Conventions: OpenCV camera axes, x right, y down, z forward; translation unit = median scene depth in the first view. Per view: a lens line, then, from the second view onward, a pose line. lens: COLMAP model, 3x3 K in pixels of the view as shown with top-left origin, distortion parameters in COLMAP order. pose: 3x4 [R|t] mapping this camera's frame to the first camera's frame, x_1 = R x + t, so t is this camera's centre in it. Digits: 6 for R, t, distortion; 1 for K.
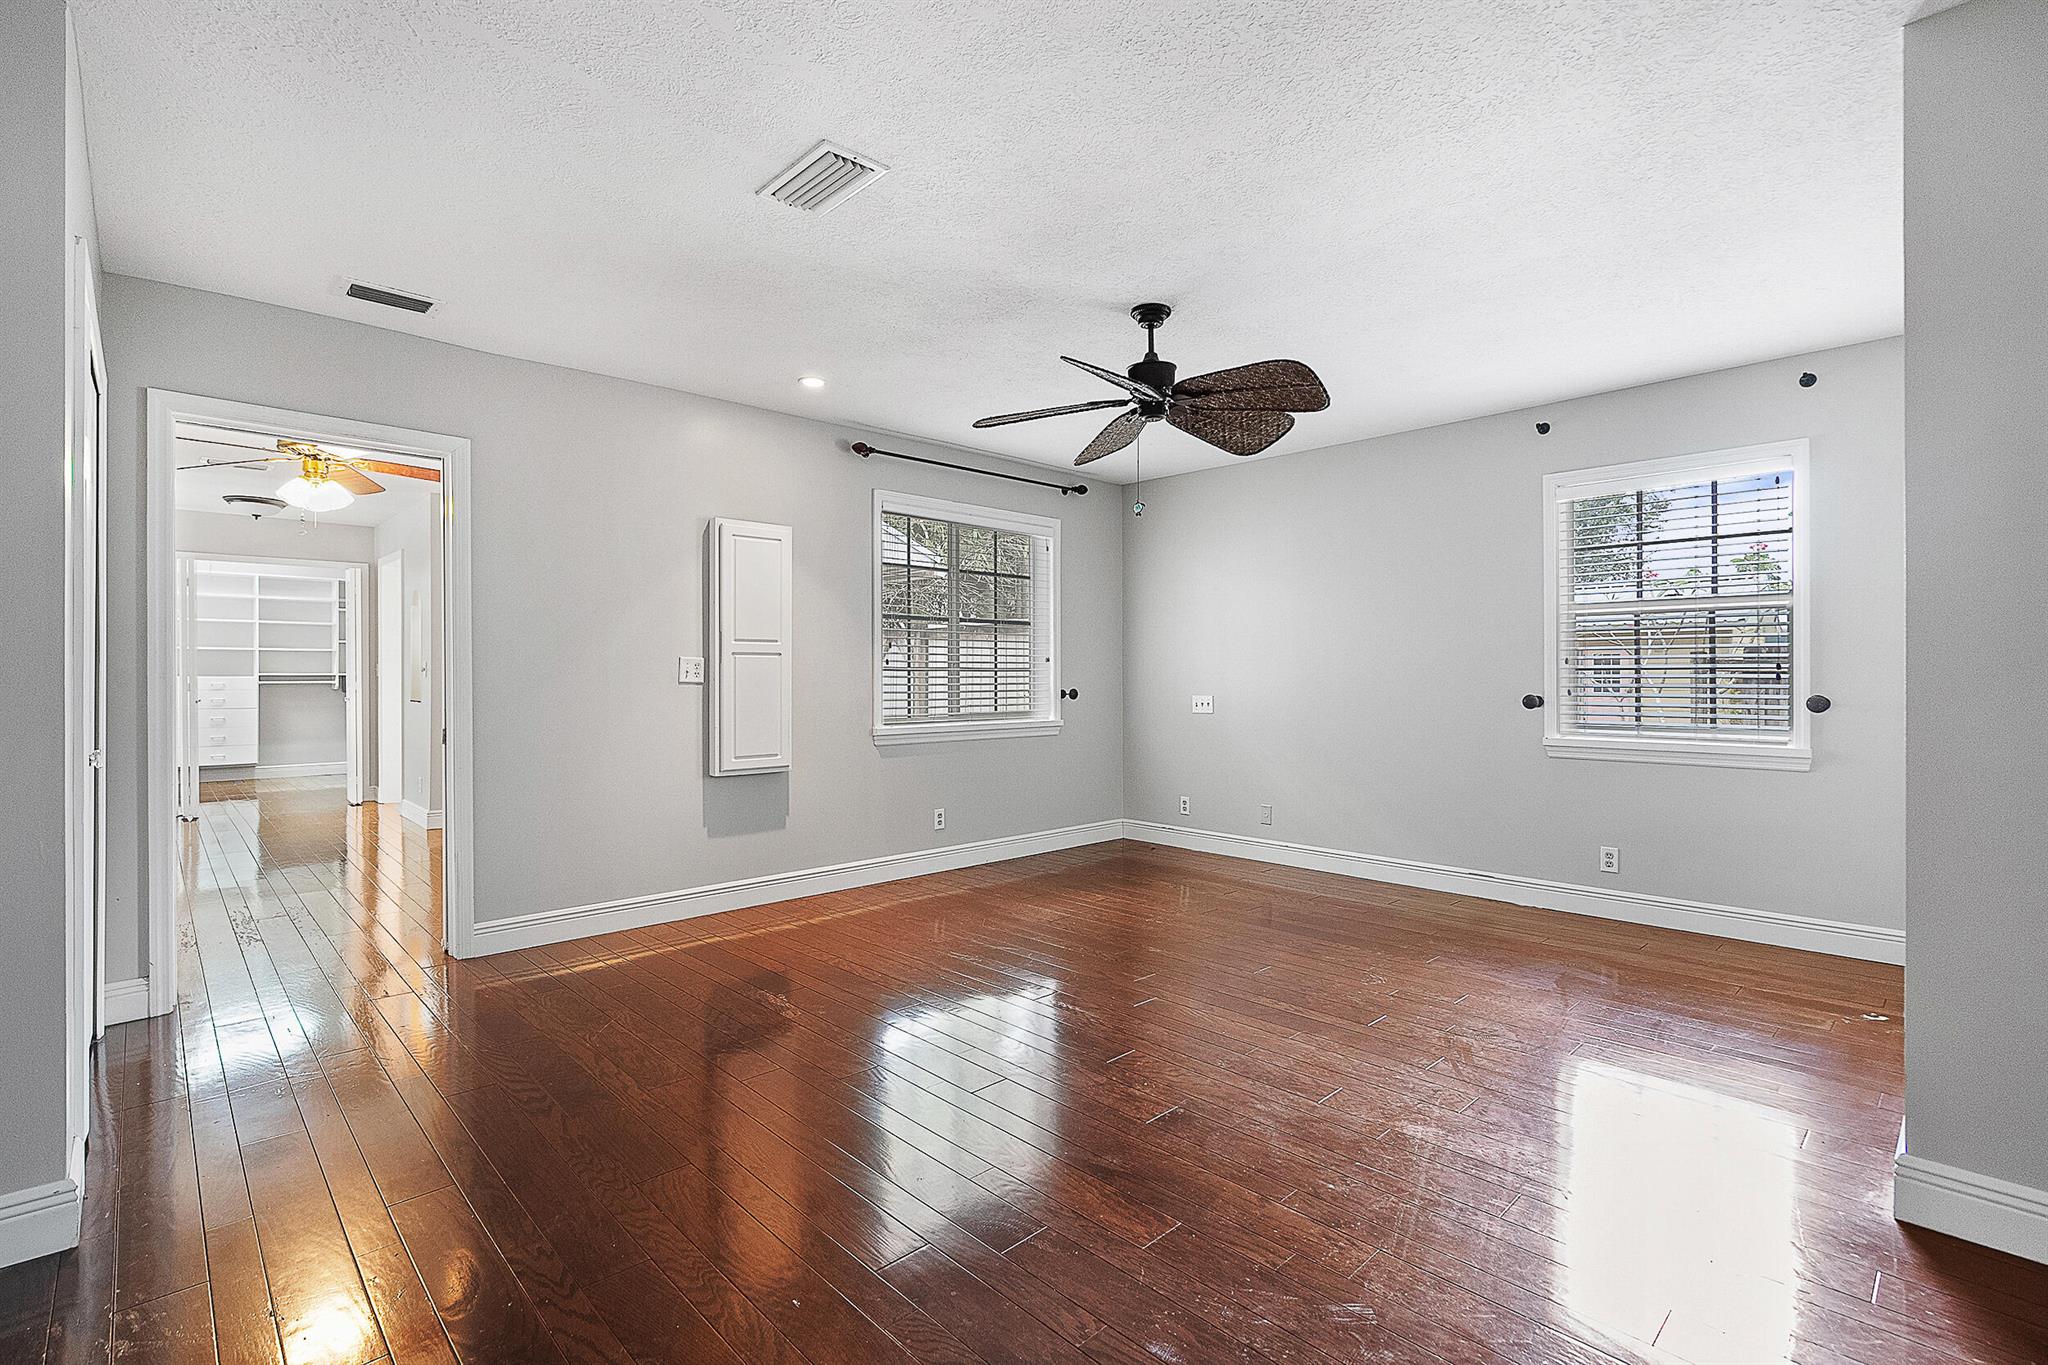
lens RADIAL K [[941.9, 0, 1023.9], [0, 941.9, 676.6], [0, 0, 1]] dist [-0.001143, 0.007545]
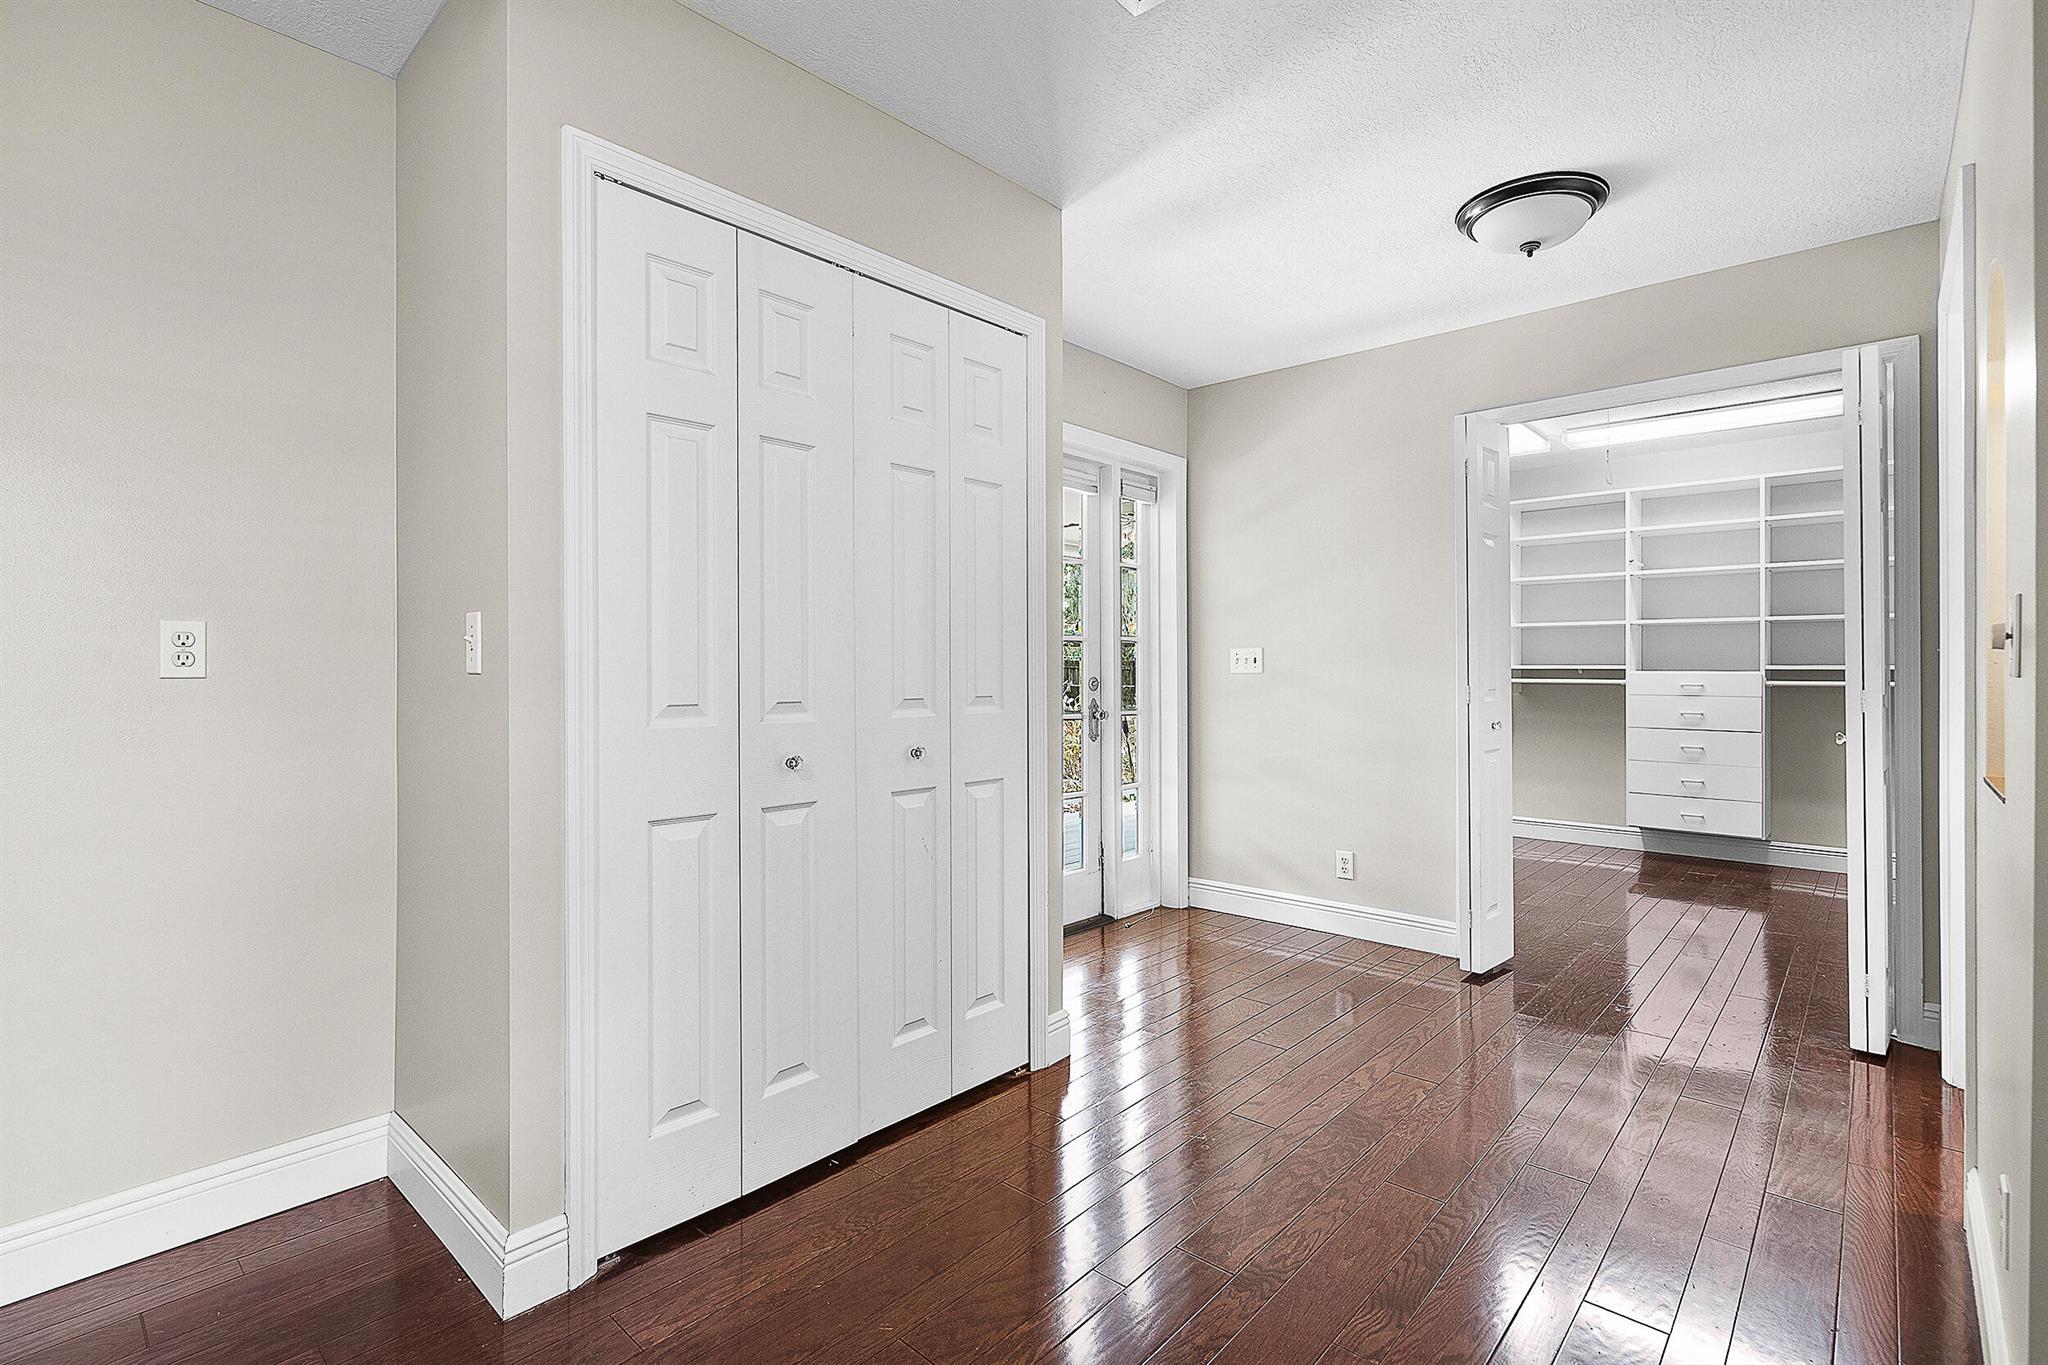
lens RADIAL K [[941.9, 0, 1023.6], [0, 941.9, 670.1], [0, 0, 1]] dist [-0.001143, 0.007545]
pose [[0.076140, -0.003236, -0.997092, -0.324544], [0.004537, 0.999986, -0.002898, -0.001184], [0.997087, -0.004304, 0.076154, 0.553489]]
